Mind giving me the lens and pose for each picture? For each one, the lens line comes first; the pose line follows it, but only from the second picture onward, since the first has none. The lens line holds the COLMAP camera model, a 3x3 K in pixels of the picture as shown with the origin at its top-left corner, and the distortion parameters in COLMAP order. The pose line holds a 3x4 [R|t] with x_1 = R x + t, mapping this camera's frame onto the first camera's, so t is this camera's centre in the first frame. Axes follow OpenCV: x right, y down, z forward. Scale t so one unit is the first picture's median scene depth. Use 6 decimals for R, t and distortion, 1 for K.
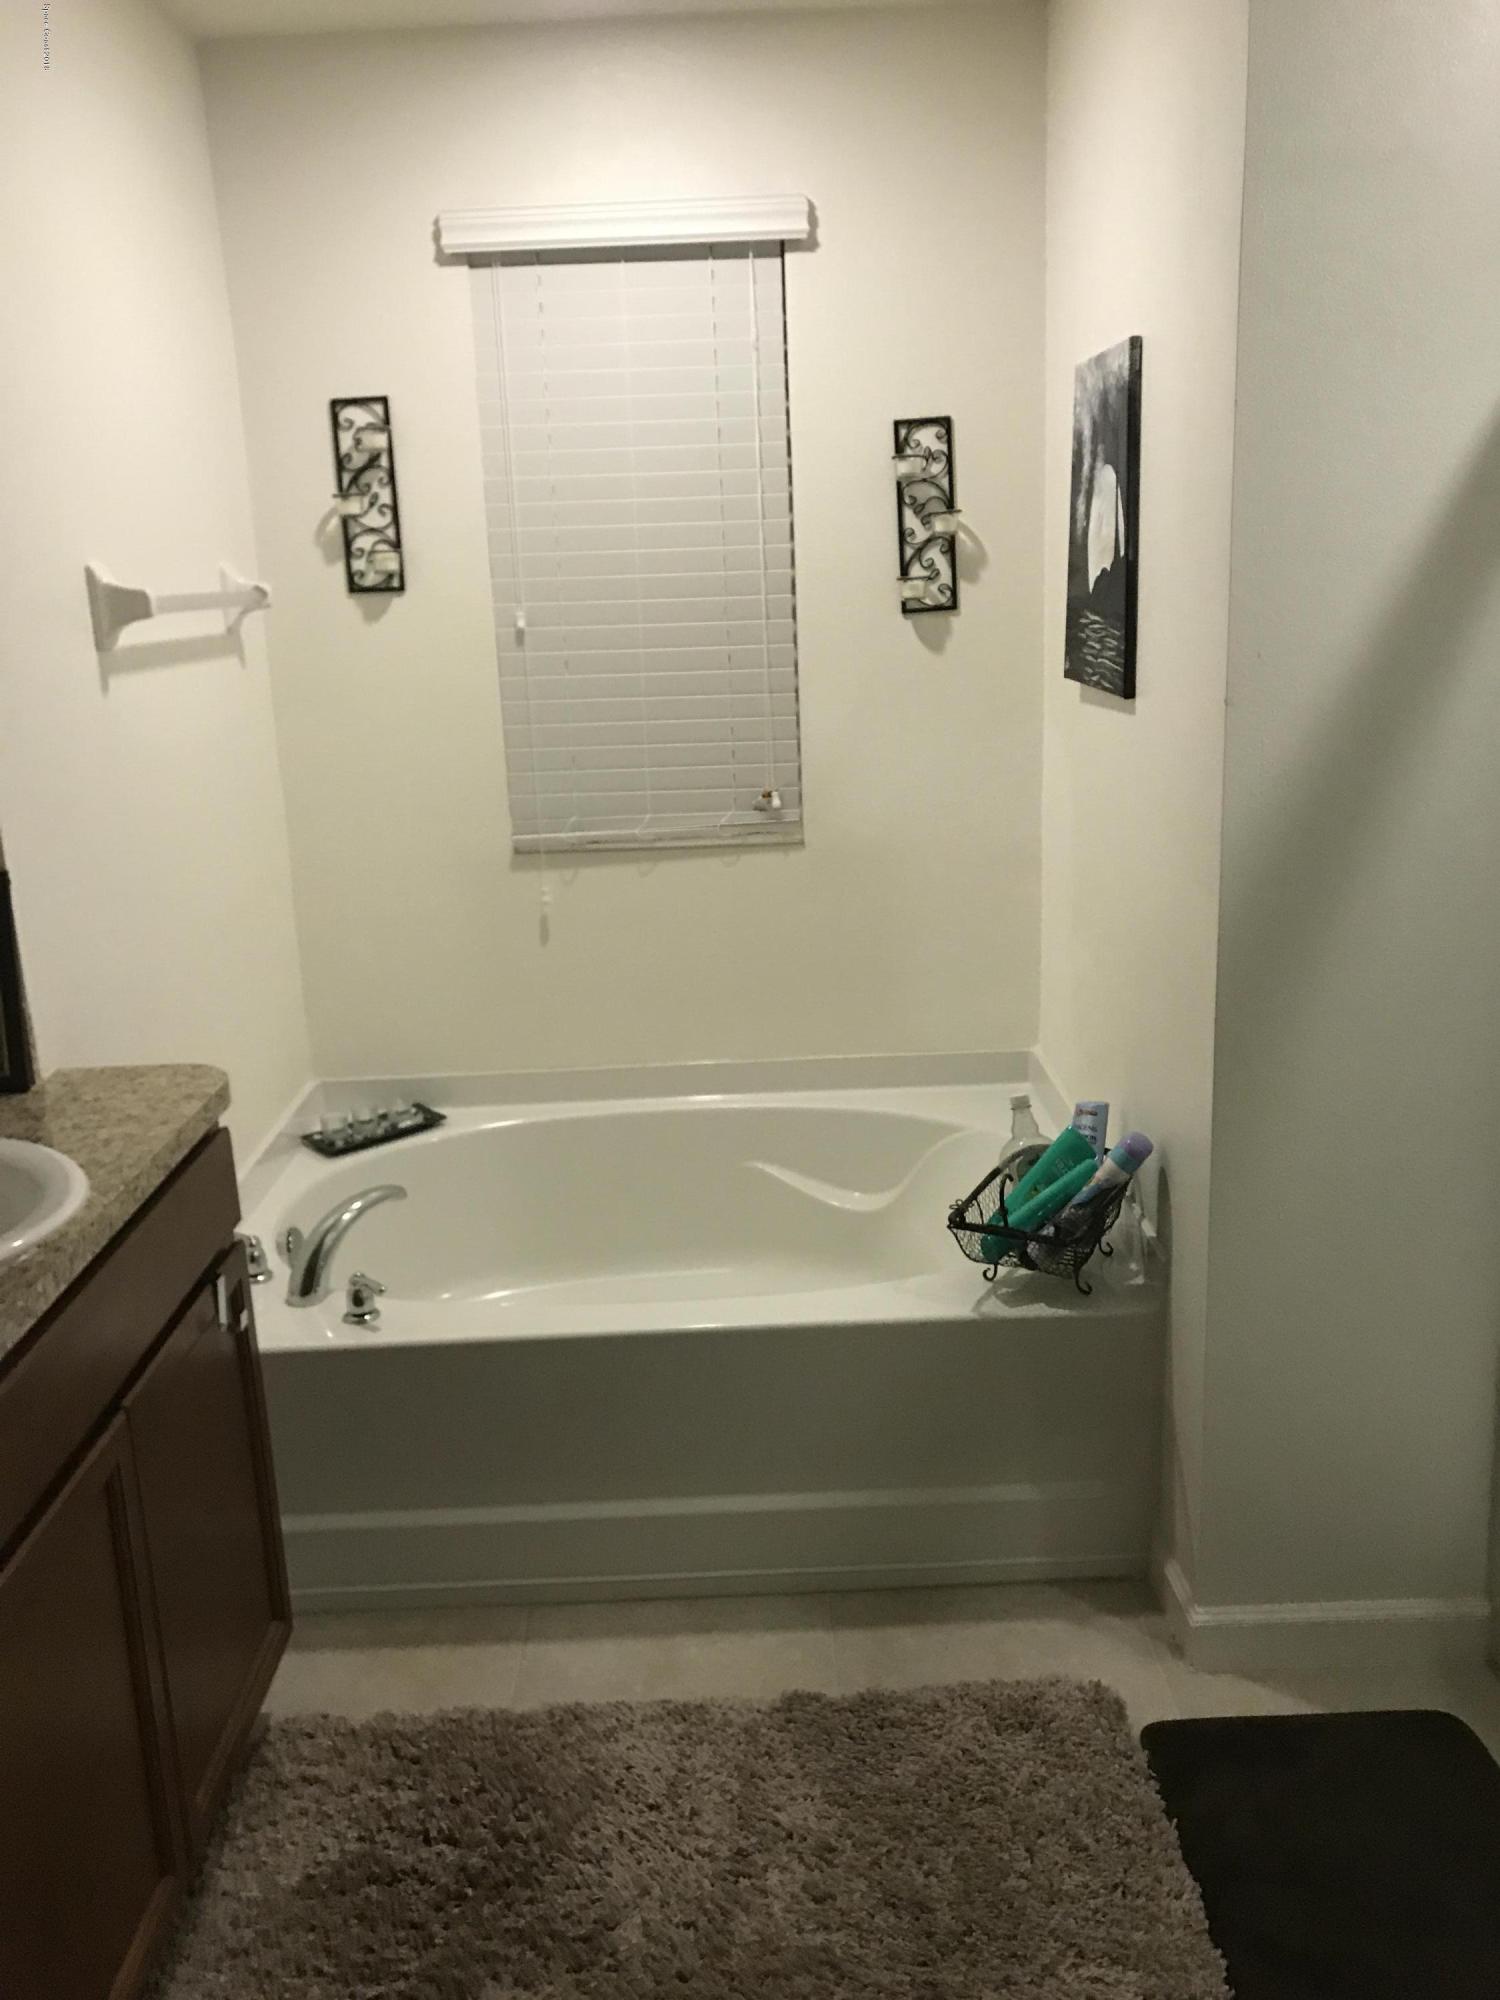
lens RADIAL K [[1590.0, 0, 767.1], [0, 1590.0, 974.2], [0, 0, 1]] dist [0.015973, 0.000610]
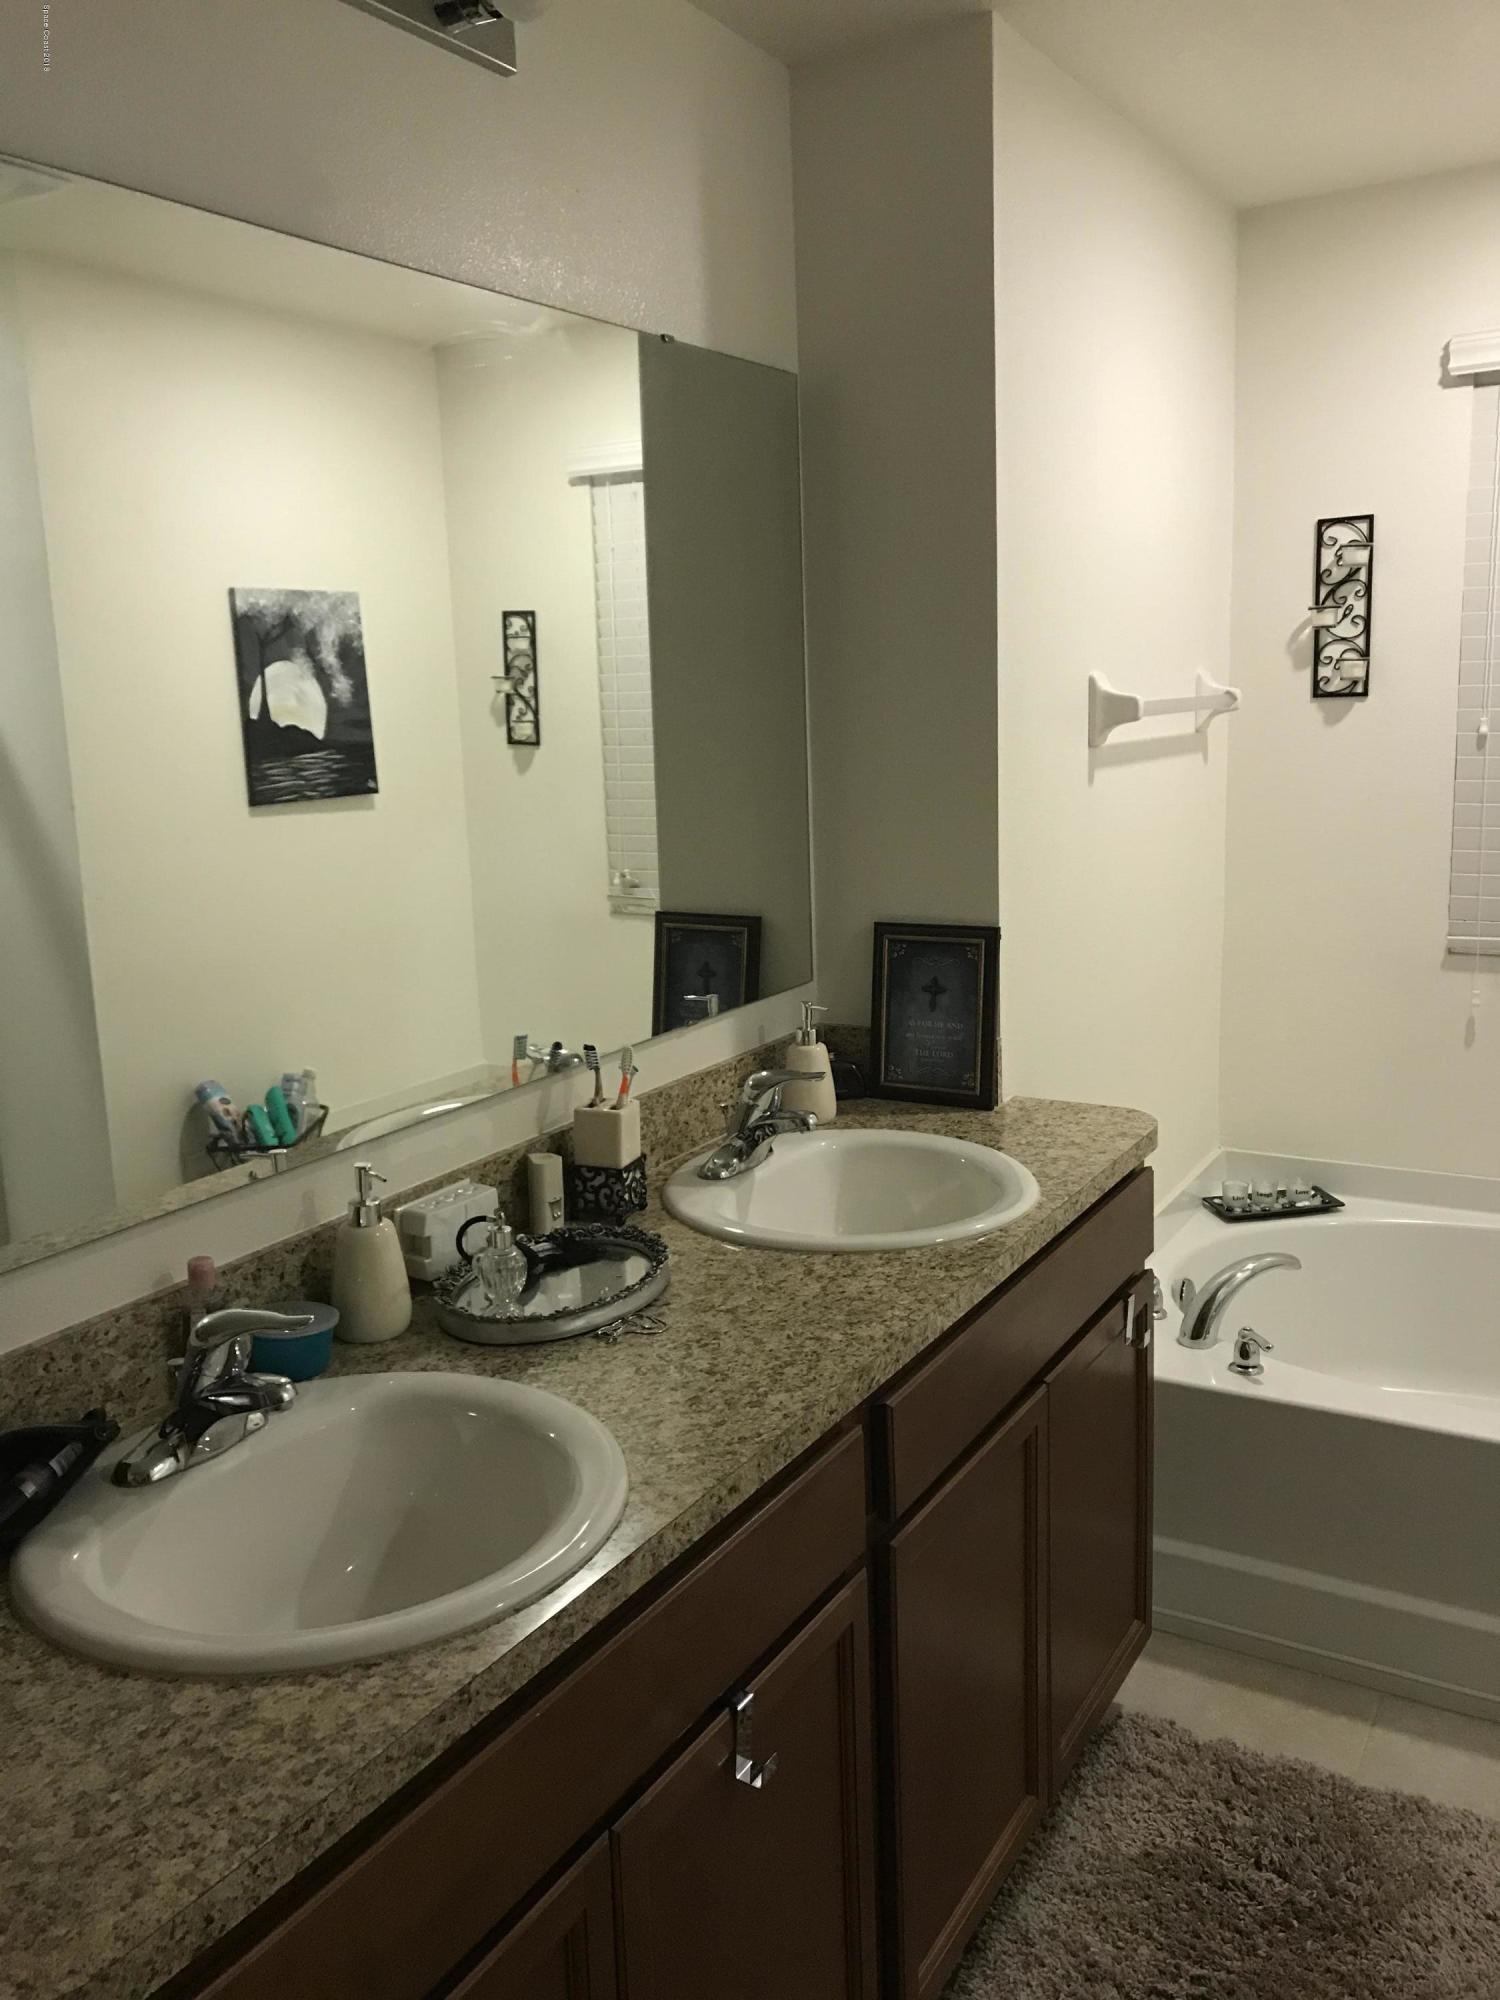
lens RADIAL K [[1590.0, 0, 767.1], [0, 1590.0, 974.2], [0, 0, 1]] dist [0.015973, 0.000610]
pose [[0.846250, 0.099587, -0.523397, 0.006820], [-0.129312, 0.991393, -0.020445, 0.016114], [0.516856, 0.084984, 0.851844, -0.099156]]
